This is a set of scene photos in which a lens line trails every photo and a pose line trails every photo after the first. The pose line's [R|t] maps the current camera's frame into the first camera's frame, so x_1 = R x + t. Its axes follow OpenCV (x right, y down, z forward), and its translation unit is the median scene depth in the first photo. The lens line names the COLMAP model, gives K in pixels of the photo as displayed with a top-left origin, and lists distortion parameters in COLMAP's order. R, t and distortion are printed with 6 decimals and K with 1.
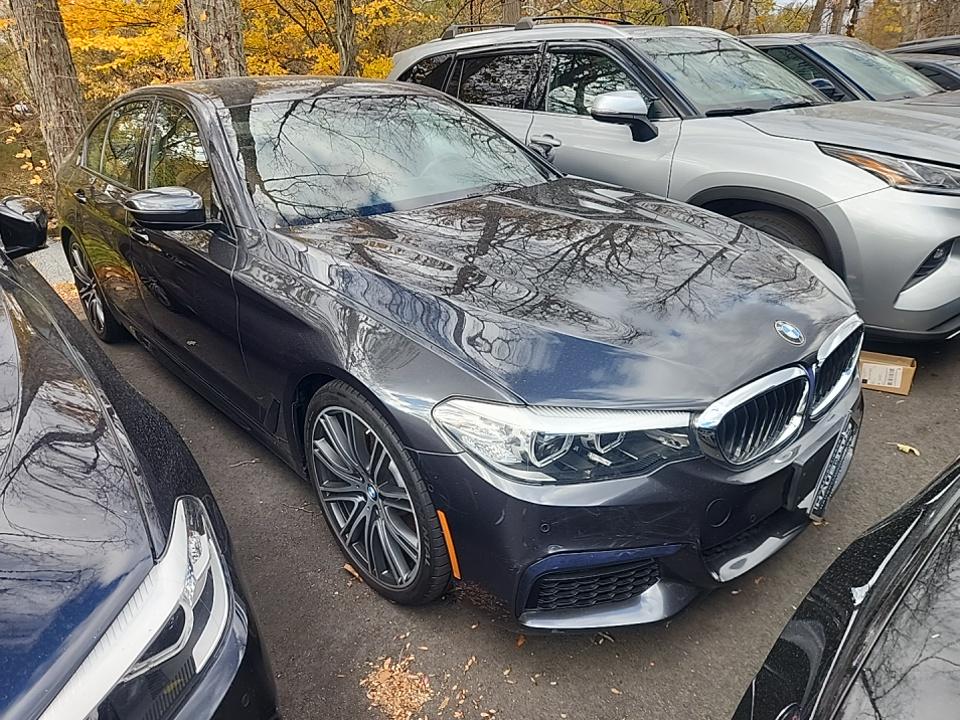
lens RADIAL K [[652.1, 0, 480.0], [0, 652.1, 360.0], [0, 0, 1]] dist [0.073872, -0.000261]
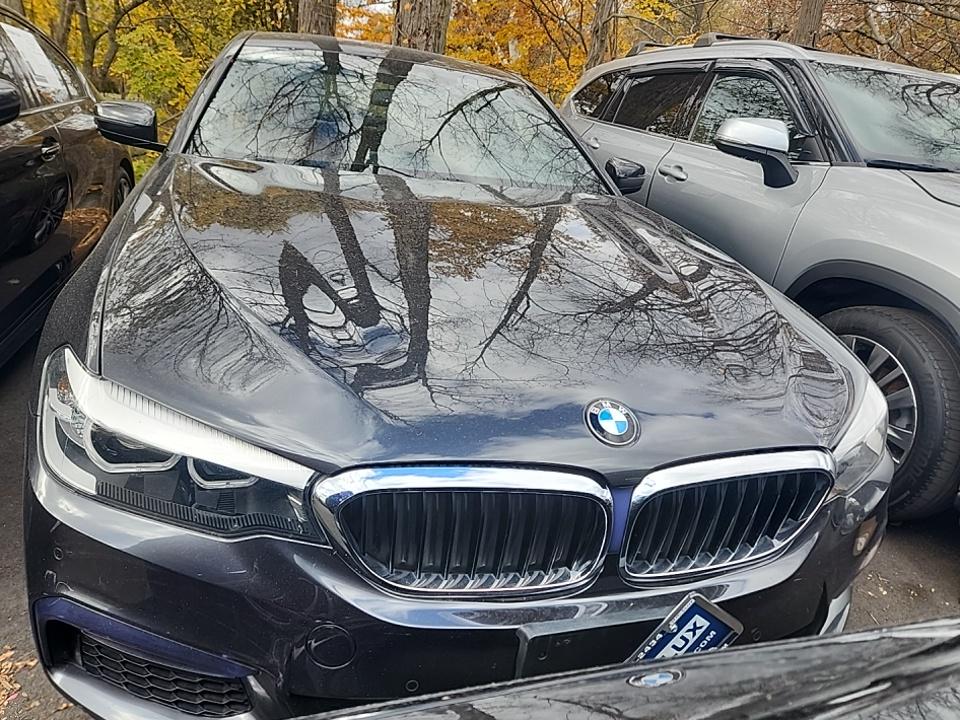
lens RADIAL K [[652.1, 0, 480.0], [0, 652.1, 360.0], [0, 0, 1]] dist [0.073872, -0.000261]
pose [[0.888223, 0.286449, -0.359176, 0.280401], [-0.312466, 0.949807, -0.015224, -0.024743], [0.336787, 0.125752, 0.933146, 0.199345]]
